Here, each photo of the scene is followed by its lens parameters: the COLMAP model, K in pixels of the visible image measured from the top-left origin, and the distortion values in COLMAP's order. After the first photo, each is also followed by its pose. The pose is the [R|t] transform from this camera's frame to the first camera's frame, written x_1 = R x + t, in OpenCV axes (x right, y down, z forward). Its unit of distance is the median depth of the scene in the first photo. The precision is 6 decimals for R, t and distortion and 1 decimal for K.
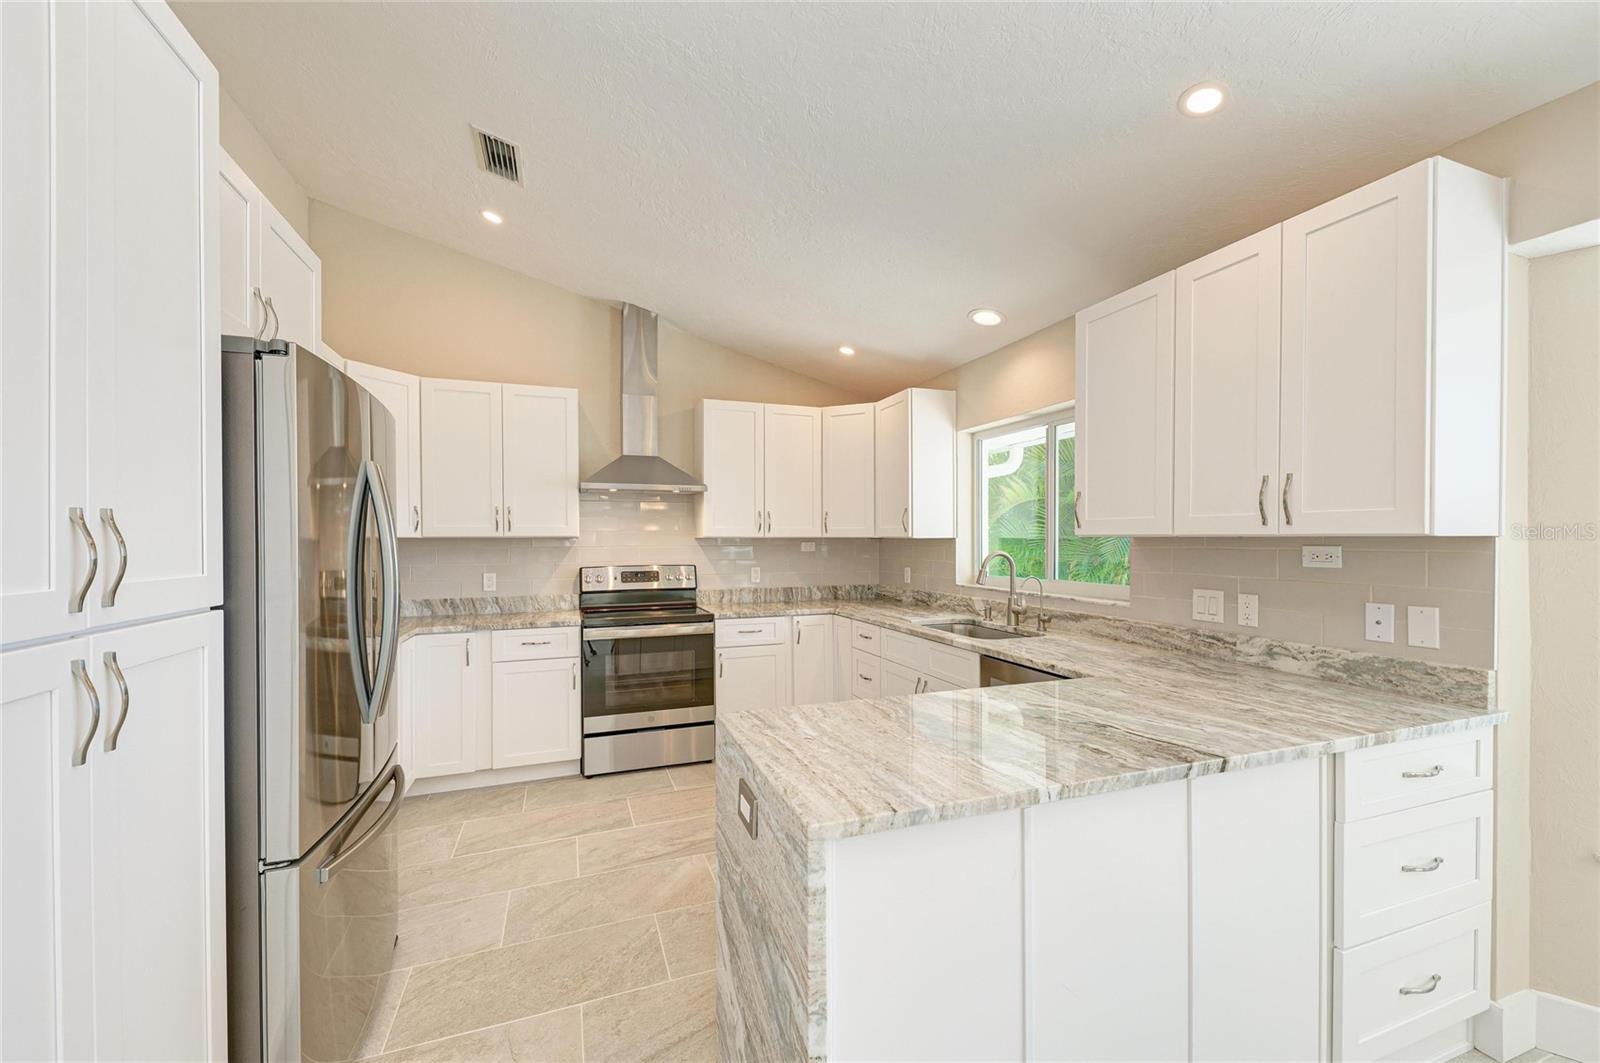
lens RADIAL K [[637.0, 0, 803.2], [0, 637.0, 539.2], [0, 0, 1]] dist [0.009669, -0.000033]
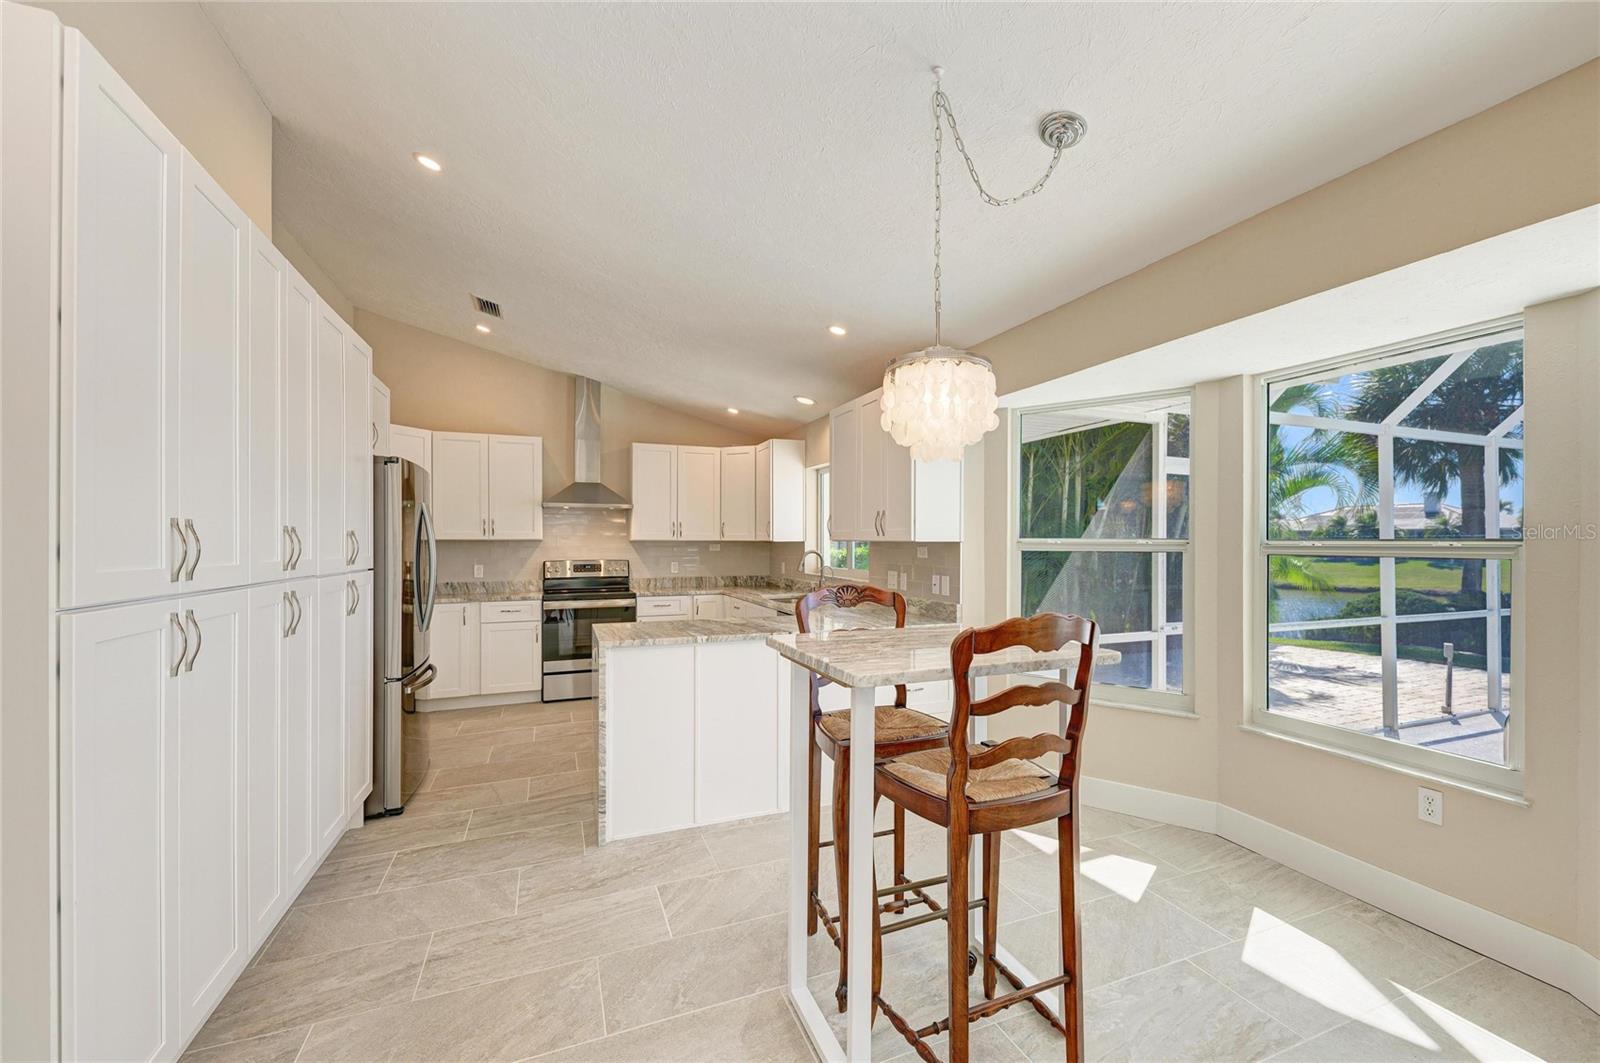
lens RADIAL K [[663.1, 0, 826.1], [0, 663.1, 539.4], [0, 0, 1]] dist [0.015743, -0.000451]
pose [[0.999412, 0.004034, 0.034064, 0.241210], [-0.003909, 0.999985, -0.003722, -0.001245], [-0.034079, 0.003586, 0.999413, -0.530058]]
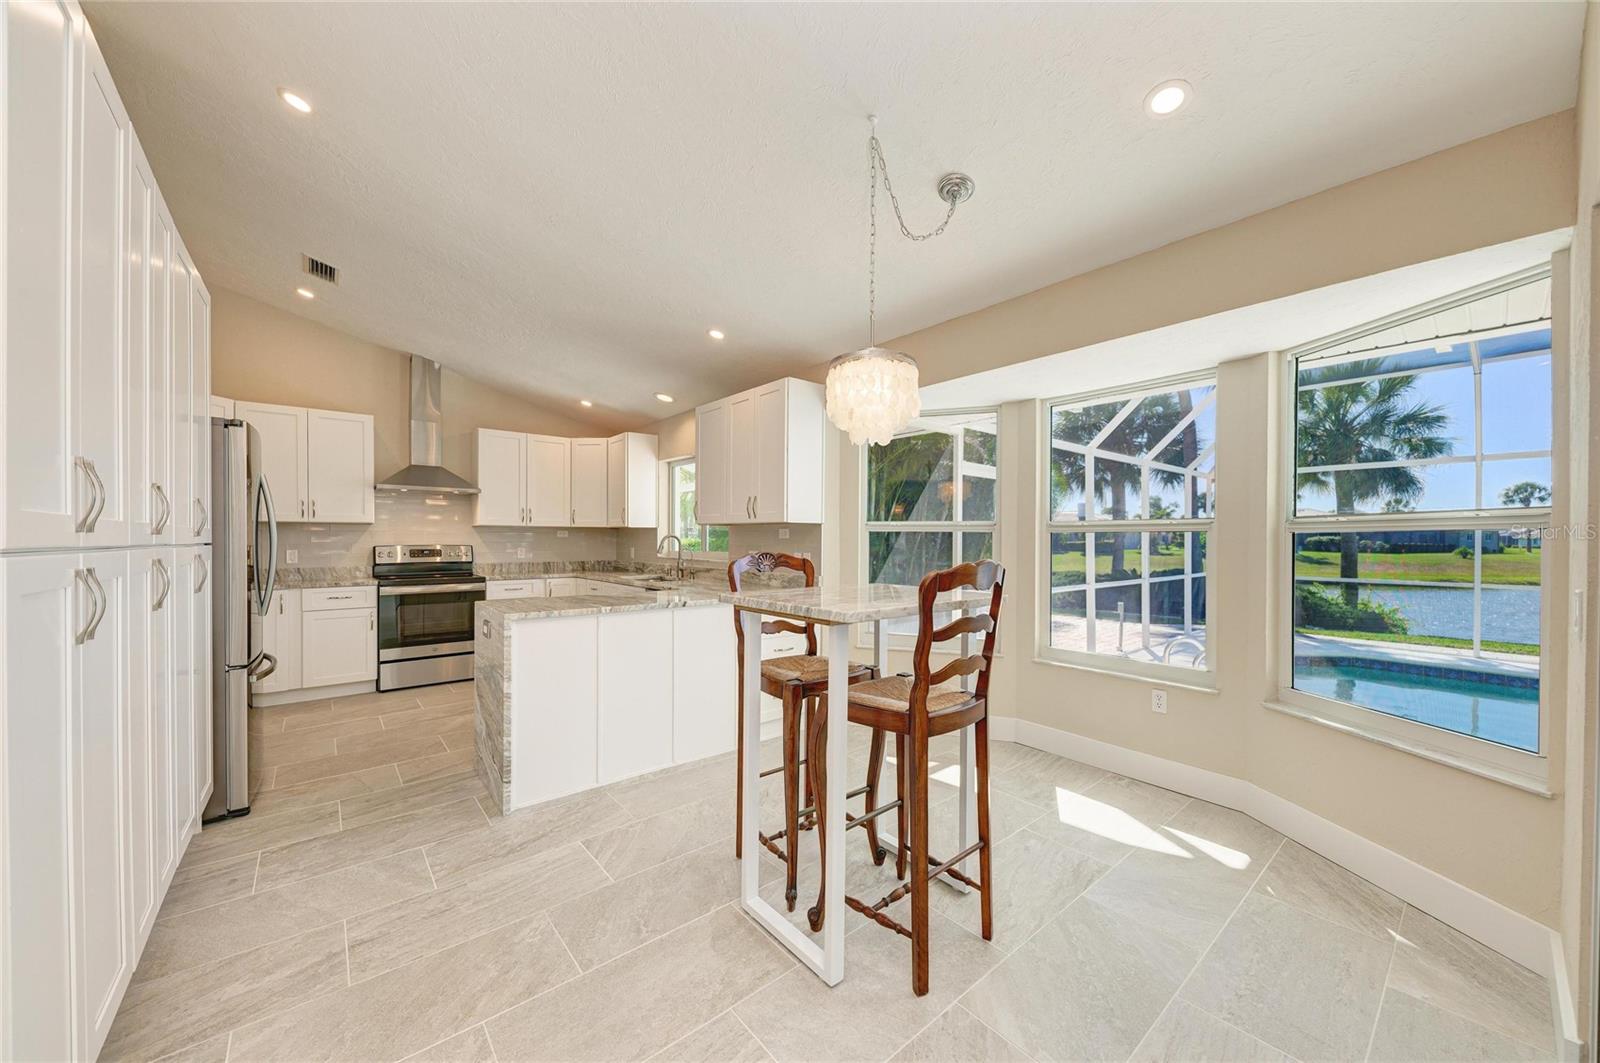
lens RADIAL K [[585.1, 0, 807.7], [0, 585.1, 540.2], [0, 0, 1]] dist [0.018654, -0.005829]
pose [[0.943319, 0.006106, 0.331831, 0.109727], [-0.006953, 0.999975, 0.001365, 0.025540], [-0.331815, -0.003595, 0.943338, -0.518815]]
